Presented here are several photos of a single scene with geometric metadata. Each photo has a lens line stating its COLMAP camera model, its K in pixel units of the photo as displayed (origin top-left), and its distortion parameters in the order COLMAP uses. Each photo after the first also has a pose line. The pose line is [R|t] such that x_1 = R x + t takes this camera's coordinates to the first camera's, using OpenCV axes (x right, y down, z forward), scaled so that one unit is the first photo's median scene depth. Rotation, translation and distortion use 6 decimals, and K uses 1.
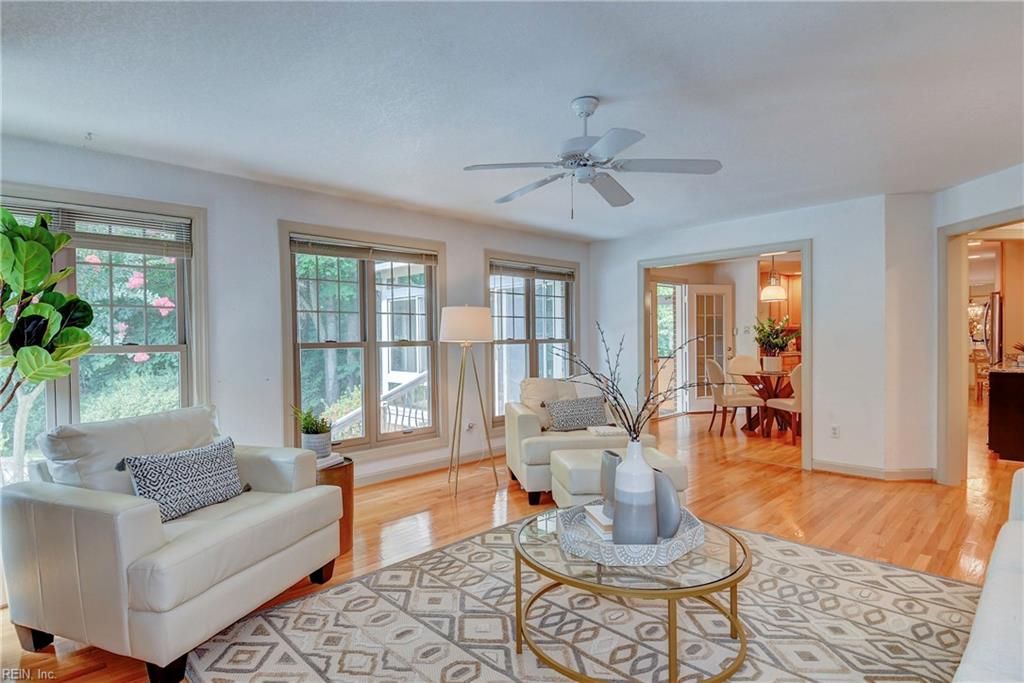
lens RADIAL K [[534.3, 0, 512.1], [0, 534.3, 336.4], [0, 0, 1]] dist [0.033697, -0.039091]
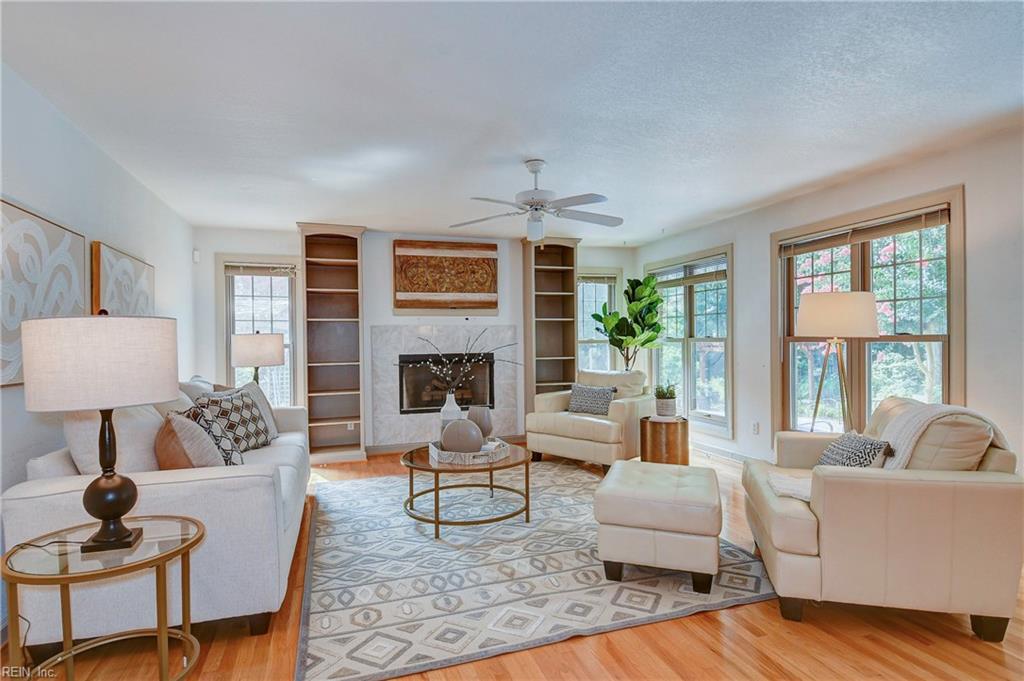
lens RADIAL K [[534.3, 0, 512.9], [0, 534.3, 344.2], [0, 0, 1]] dist [0.033697, -0.039091]
pose [[-0.438325, 0.021945, -0.898549, 1.343256], [0.019060, 0.999704, 0.015117, -0.001512], [0.898615, -0.010500, -0.438613, 1.504218]]
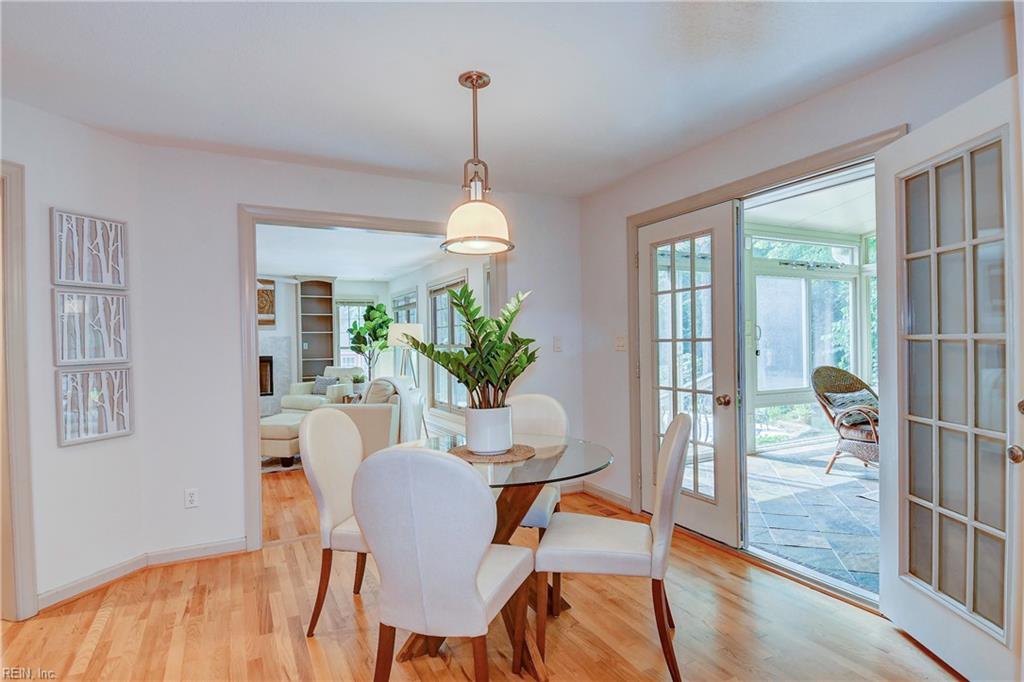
lens RADIAL K [[534.3, 0, 514.4], [0, 534.3, 347.1], [0, 0, 1]] dist [0.033697, -0.039091]
pose [[-0.293470, 0.023564, -0.955678, 2.029847], [0.021481, 0.999606, 0.018051, -0.013049], [0.955727, -0.015231, -0.293860, 2.806810]]
